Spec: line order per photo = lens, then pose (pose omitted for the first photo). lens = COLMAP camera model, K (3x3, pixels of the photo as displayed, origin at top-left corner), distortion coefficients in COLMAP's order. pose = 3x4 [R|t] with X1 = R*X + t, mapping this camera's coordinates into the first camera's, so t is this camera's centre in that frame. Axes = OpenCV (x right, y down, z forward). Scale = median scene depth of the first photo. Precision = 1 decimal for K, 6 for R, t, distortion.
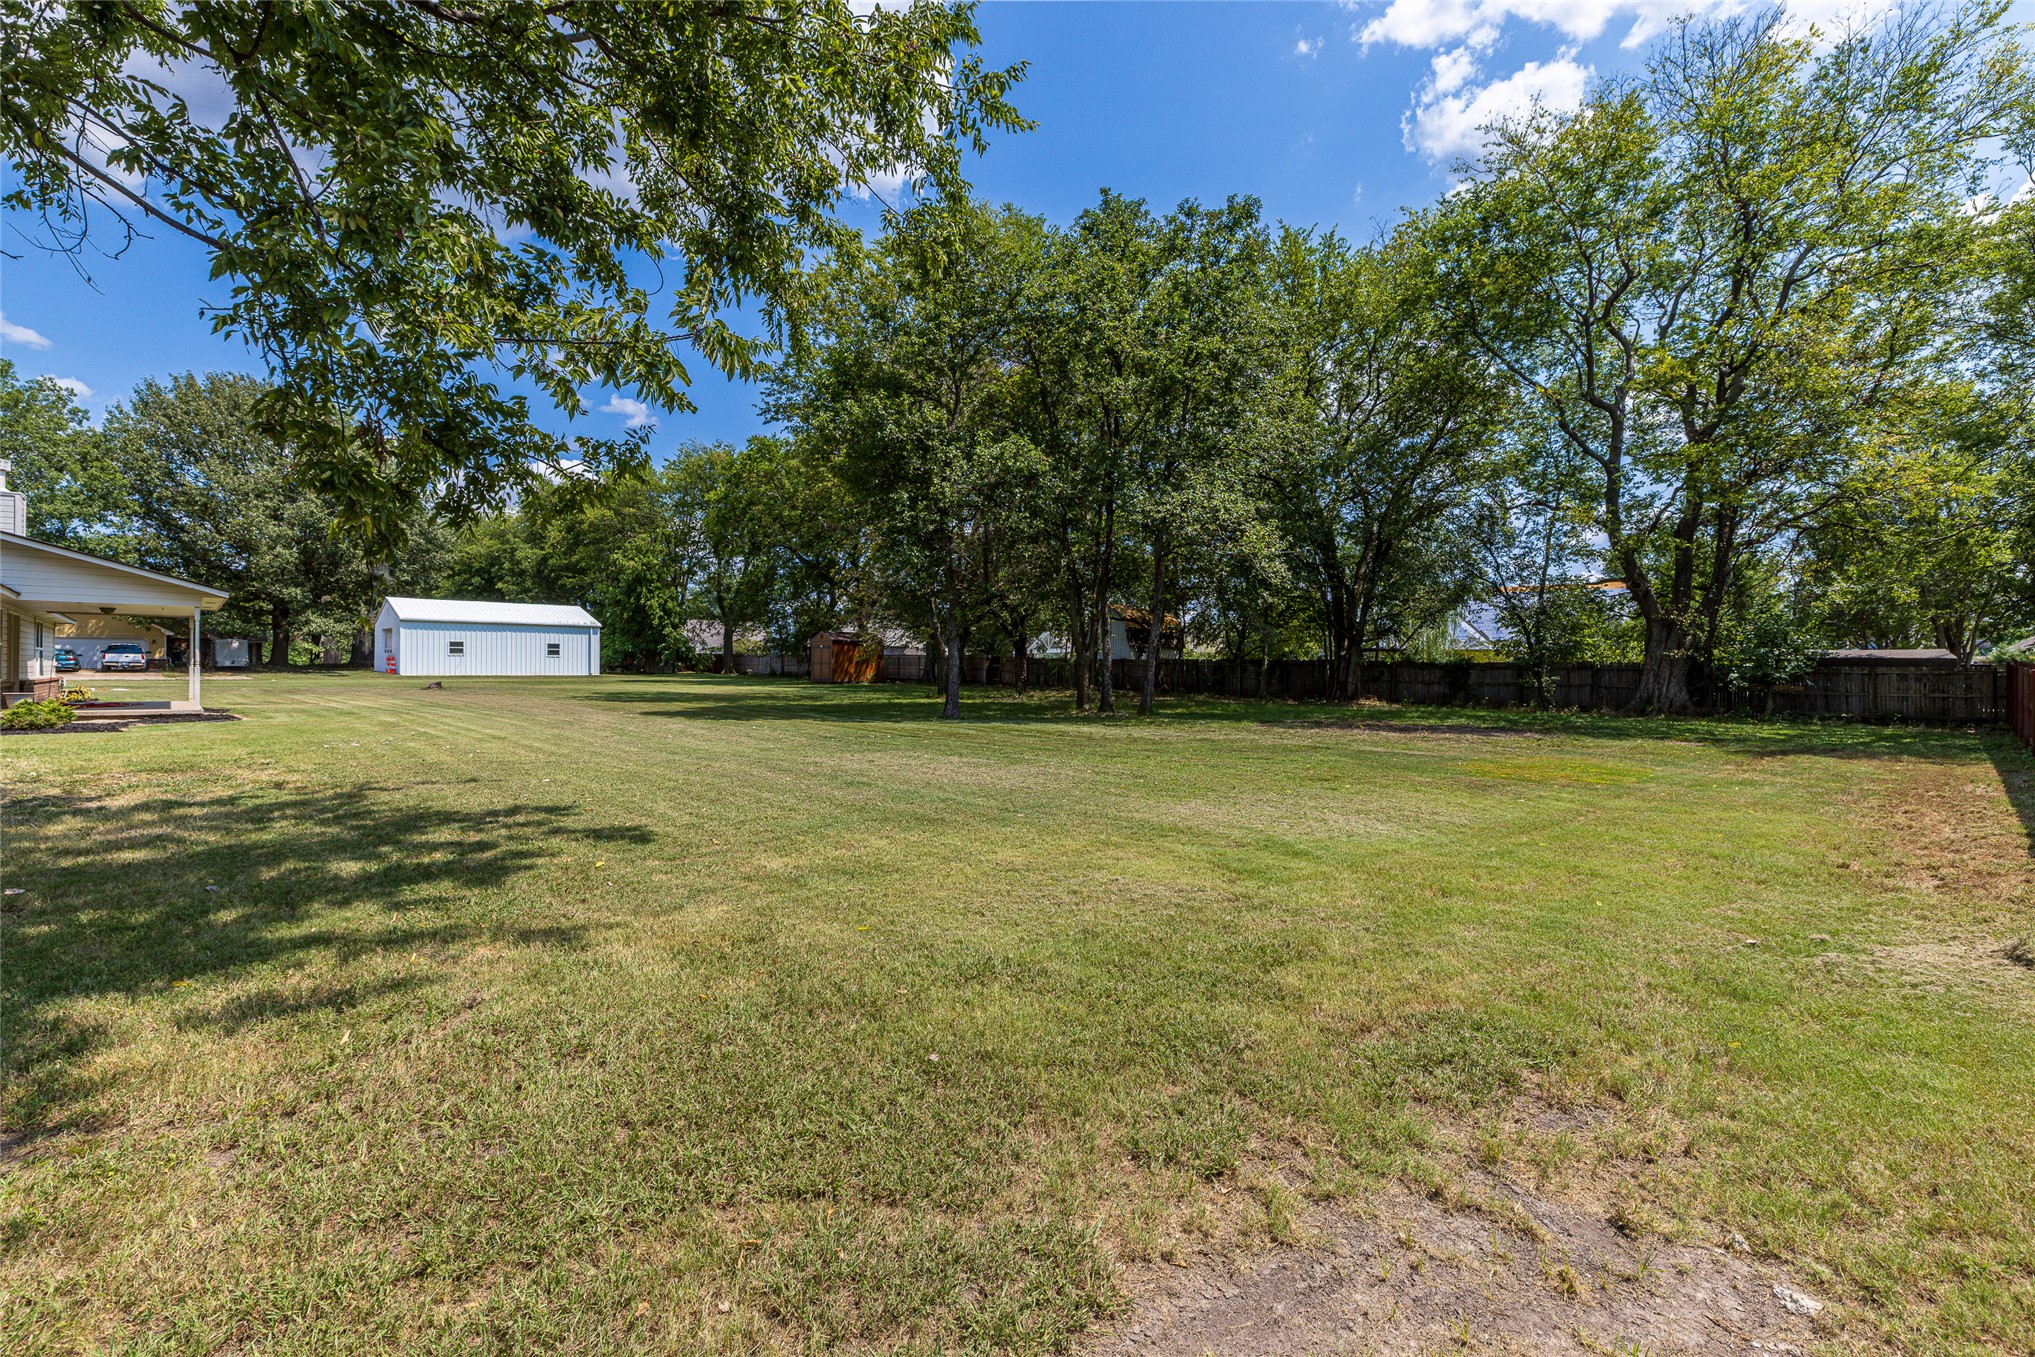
lens RADIAL K [[908.4, 0, 1017.8], [0, 908.4, 670.0], [0, 0, 1]] dist [0.004081, -0.000374]
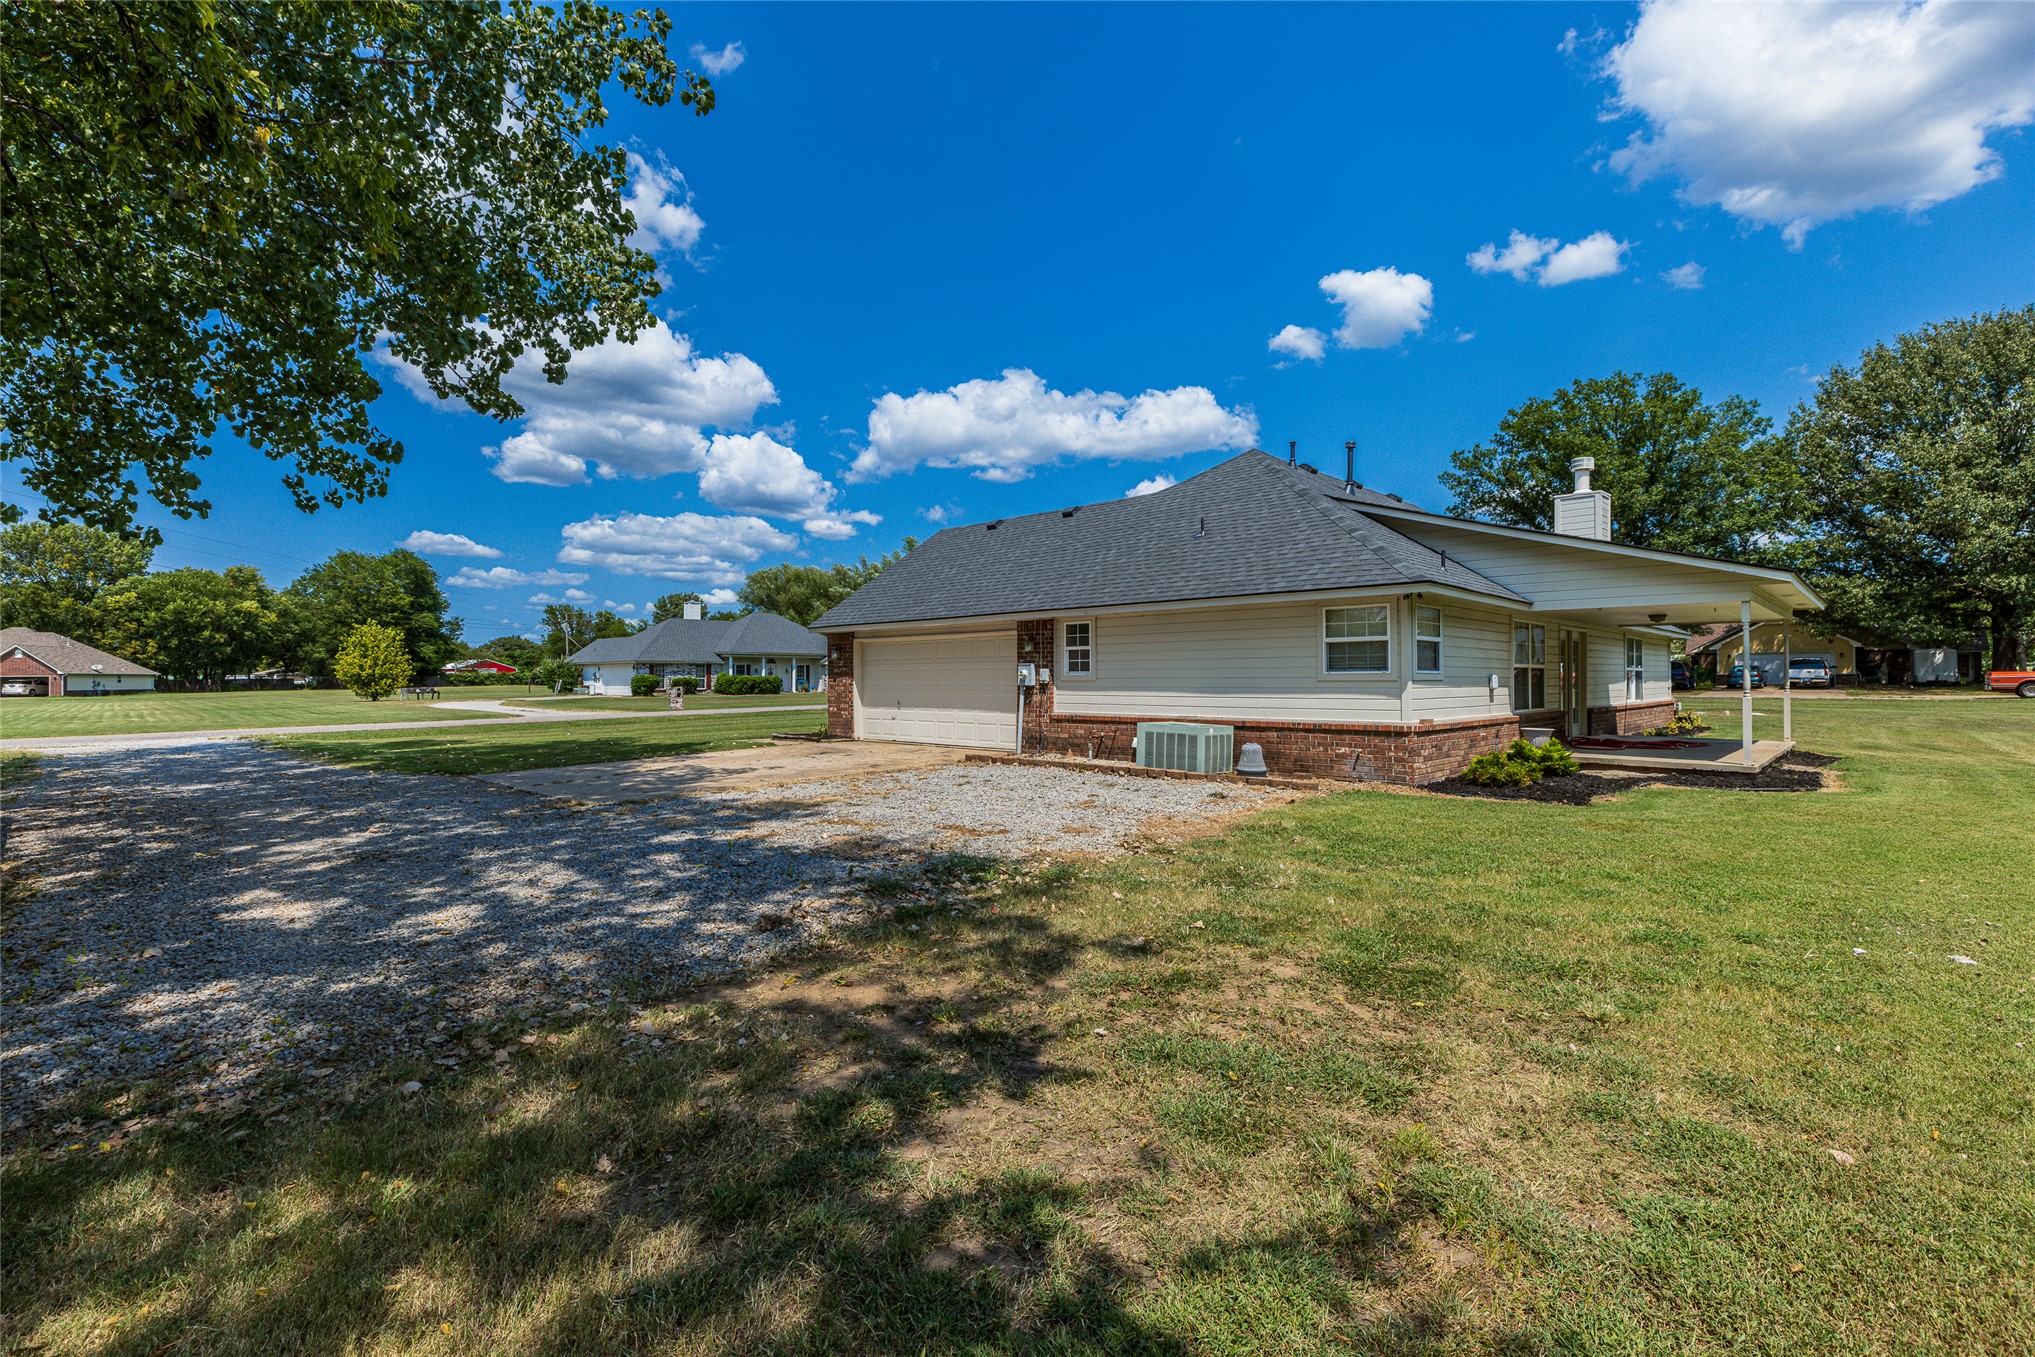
lens RADIAL K [[908.4, 0, 1017.8], [0, 908.4, 670.0], [0, 0, 1]] dist [0.004081, -0.000374]
pose [[0.051879, -0.010876, -0.998594, -0.095604], [-0.001942, 0.999938, -0.010992, -0.004710], [0.998652, 0.002510, 0.051854, 0.148039]]
